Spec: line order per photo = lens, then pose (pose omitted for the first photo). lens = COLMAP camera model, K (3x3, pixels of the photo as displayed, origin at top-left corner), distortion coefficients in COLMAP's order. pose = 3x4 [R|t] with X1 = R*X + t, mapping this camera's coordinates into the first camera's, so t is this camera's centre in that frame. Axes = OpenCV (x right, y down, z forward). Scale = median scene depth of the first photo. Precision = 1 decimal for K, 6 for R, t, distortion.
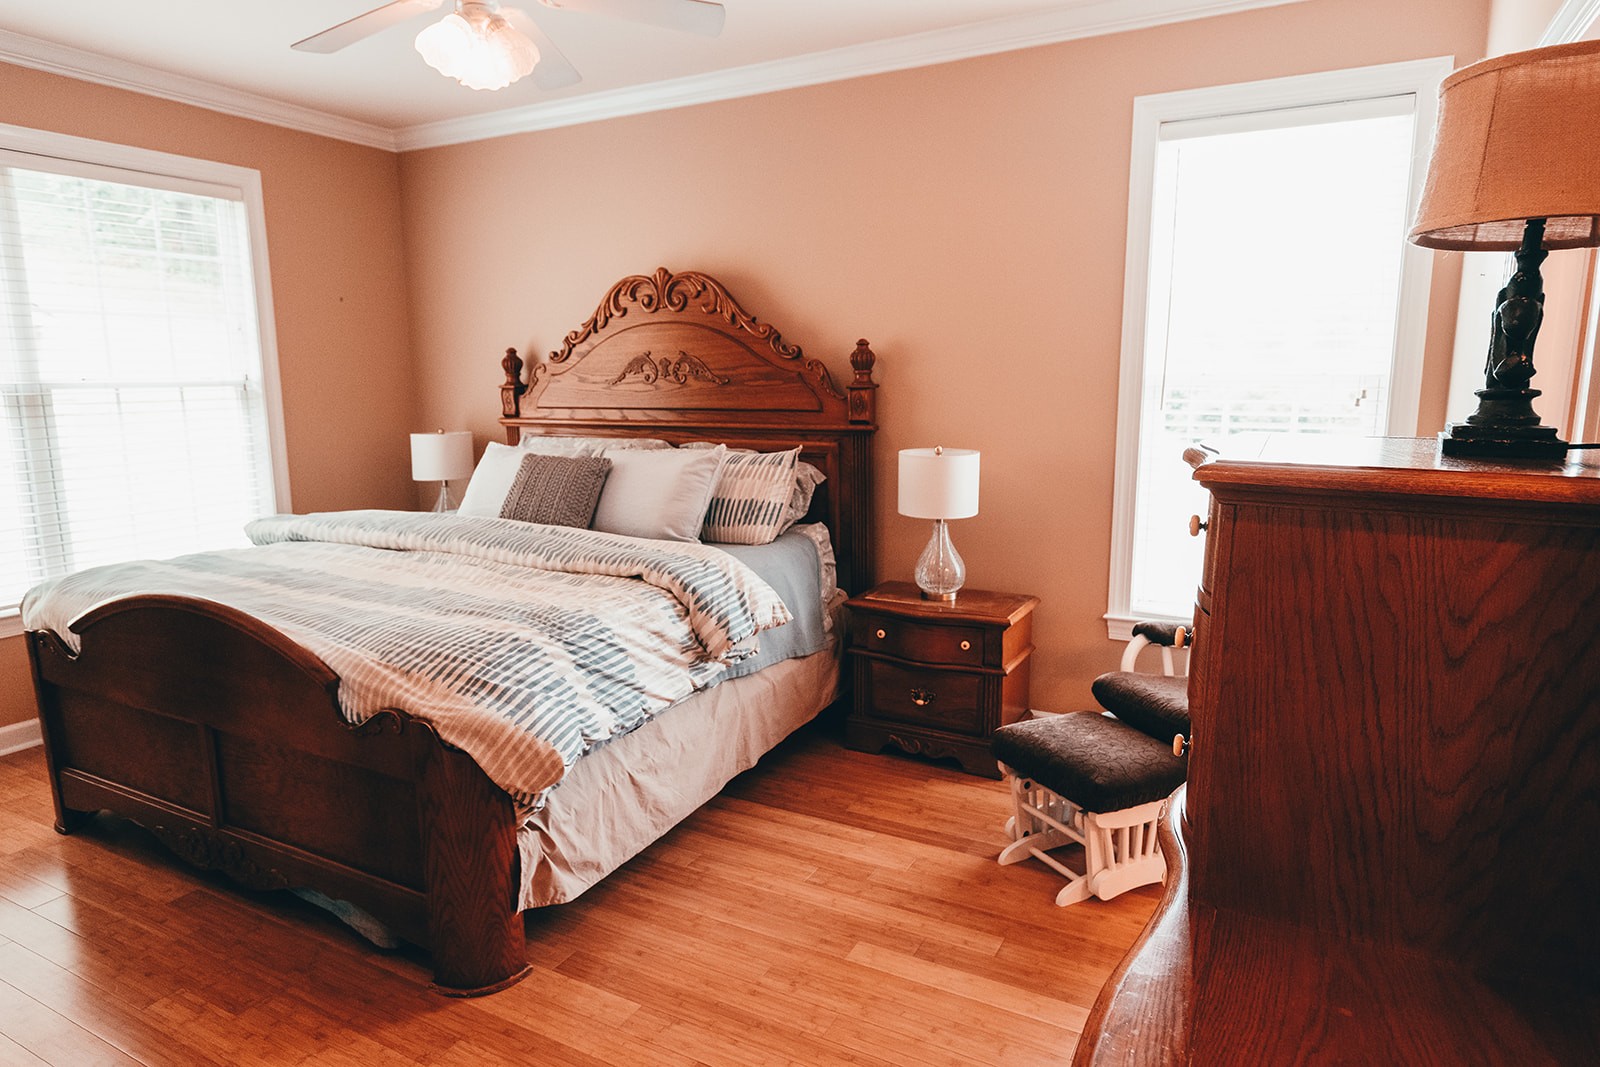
lens RADIAL K [[936.2, 0, 766.4], [0, 936.2, 540.0], [0, 0, 1]] dist [0.000199, -0.000066]
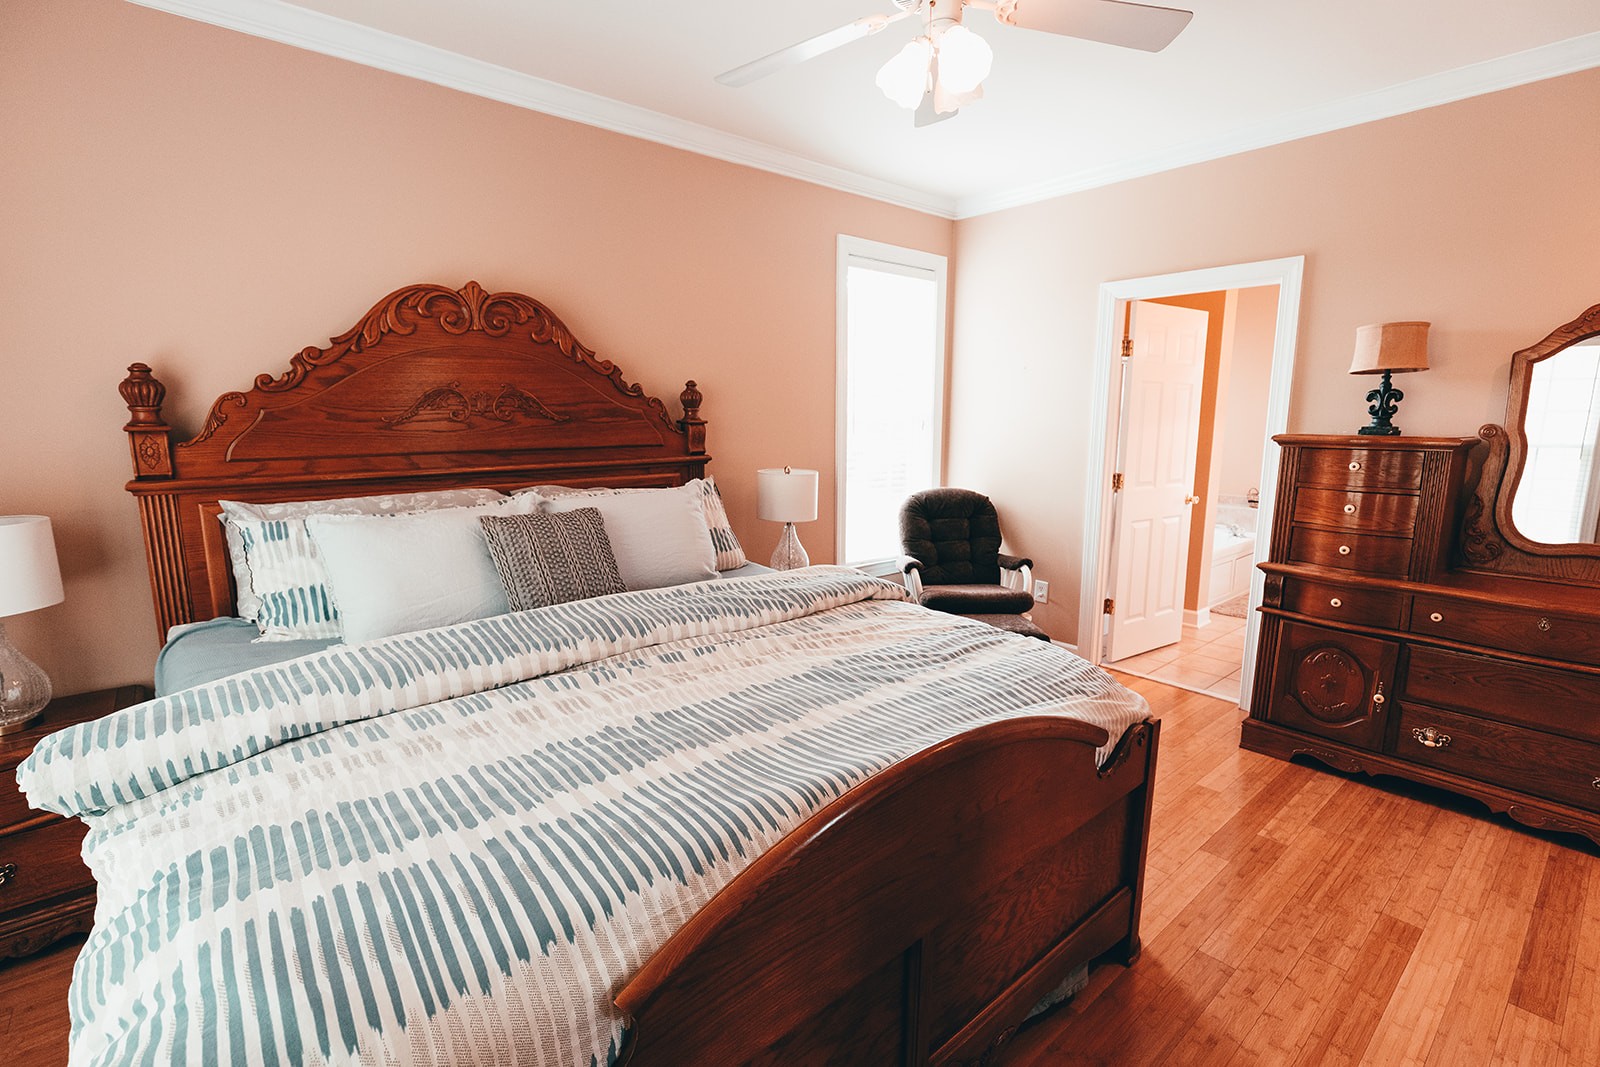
lens RADIAL K [[755.4, 0, 796.4], [0, 755.4, 534.6], [0, 0, 1]] dist [-0.000003, -0.000348]
pose [[0.340847, -0.147820, 0.928425, -0.724947], [0.158320, 0.982482, 0.098303, -0.098932], [-0.926692, 0.113482, 0.358279, 0.564420]]
